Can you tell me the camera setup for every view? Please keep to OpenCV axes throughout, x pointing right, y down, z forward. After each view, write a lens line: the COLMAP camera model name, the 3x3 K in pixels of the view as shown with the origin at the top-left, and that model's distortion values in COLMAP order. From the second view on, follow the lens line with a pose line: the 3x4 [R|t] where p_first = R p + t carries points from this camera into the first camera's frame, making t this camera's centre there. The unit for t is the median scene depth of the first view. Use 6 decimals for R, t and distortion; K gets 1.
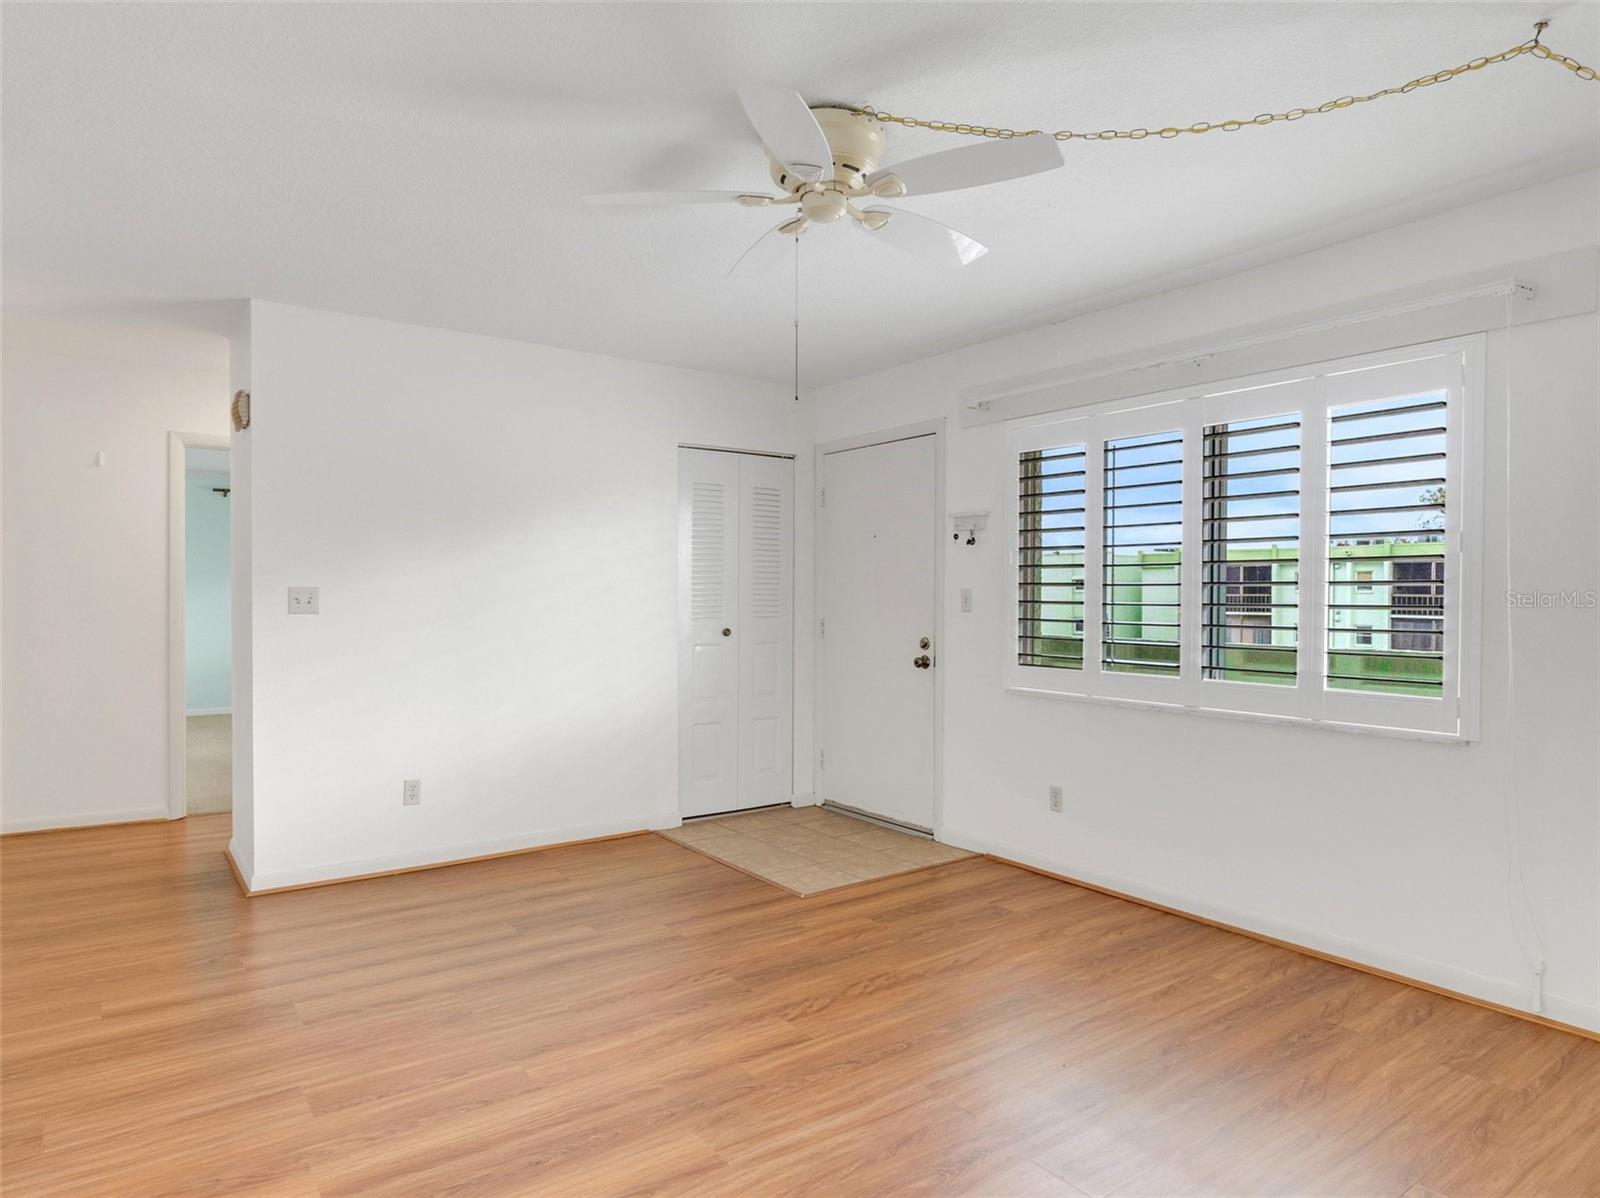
lens RADIAL K [[988.3, 0, 795.8], [0, 988.3, 596.7], [0, 0, 1]] dist [-0.005155, -0.002158]
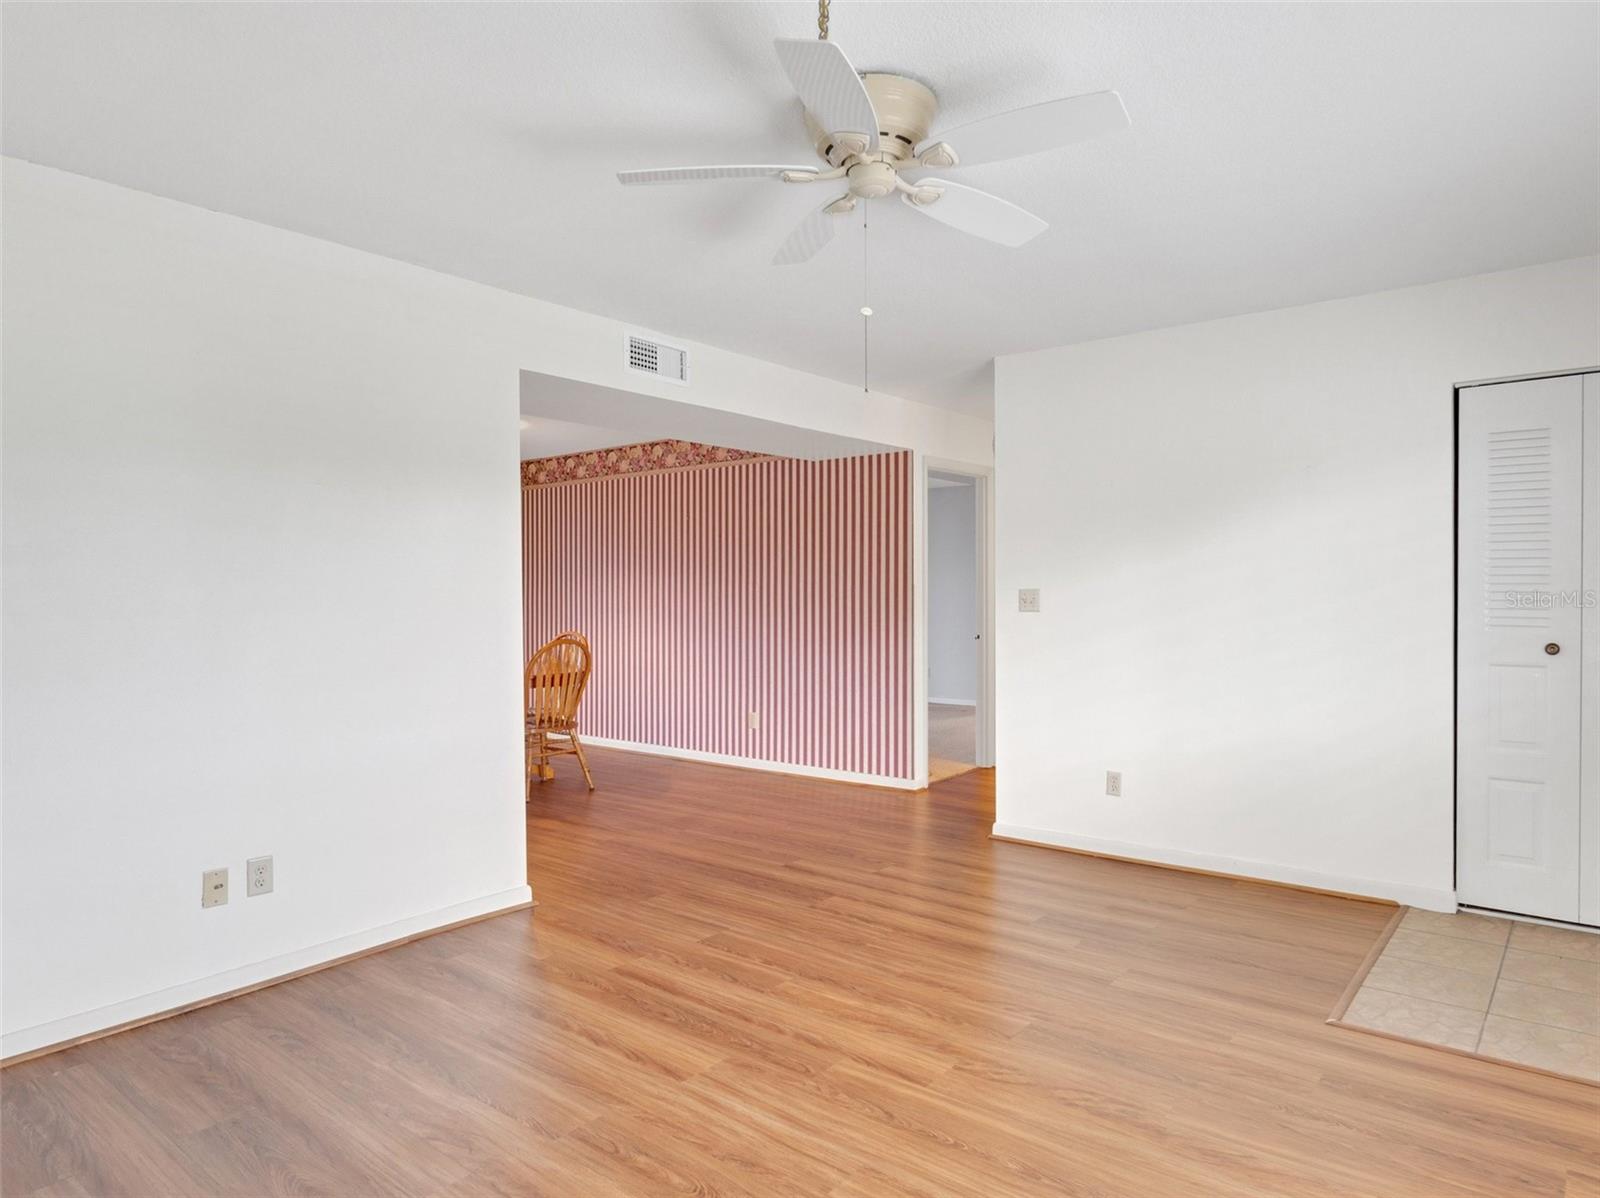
lens RADIAL K [[988.3, 0, 797.6], [0, 988.3, 593.1], [0, 0, 1]] dist [-0.005155, -0.002158]
pose [[0.236707, -0.006283, -0.971561, 0.832032], [0.003237, 0.999979, -0.005678, 0.001241], [0.971576, -0.001801, 0.236723, 0.643920]]
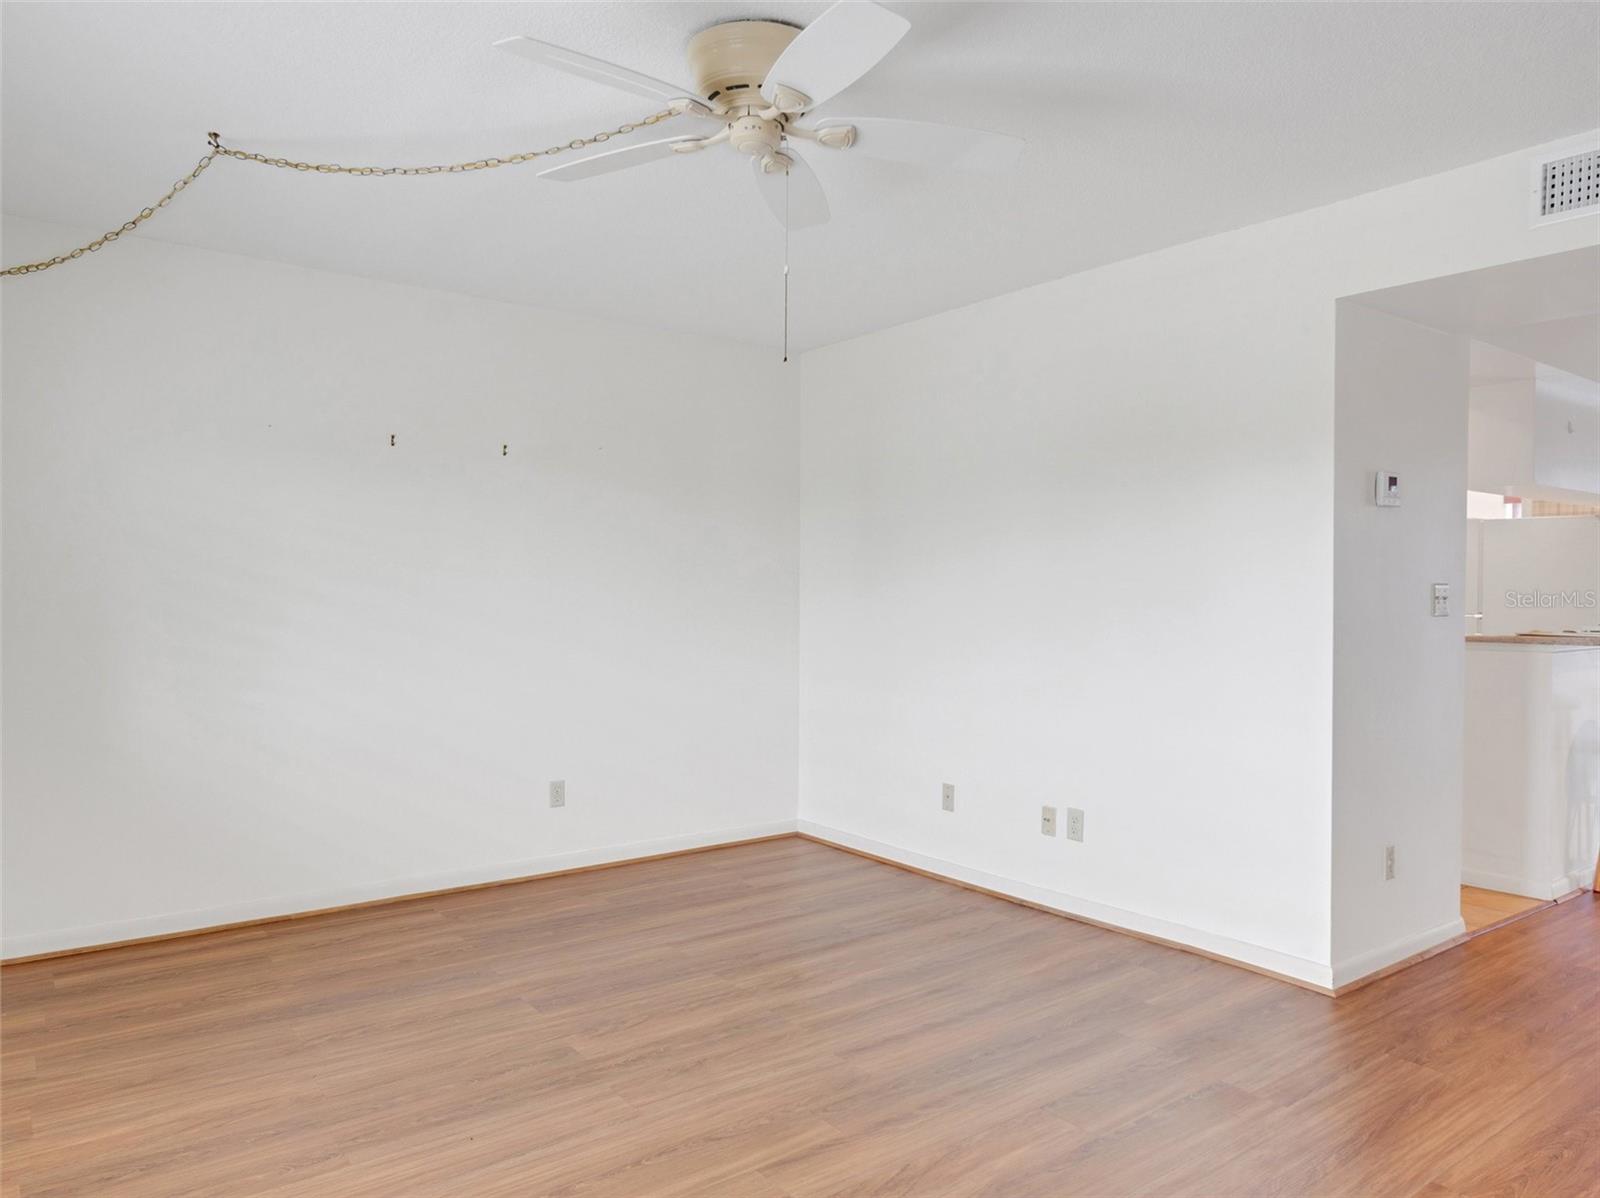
lens RADIAL K [[1059.4, 0, 803.0], [0, 1059.4, 605.9], [0, 0, 1]] dist [0.034402, 0.001183]
pose [[-0.999854, -0.007075, -0.015561, -0.002650], [-0.007433, 0.999707, 0.023018, -0.017535], [0.015394, 0.023130, -0.999614, 1.756376]]
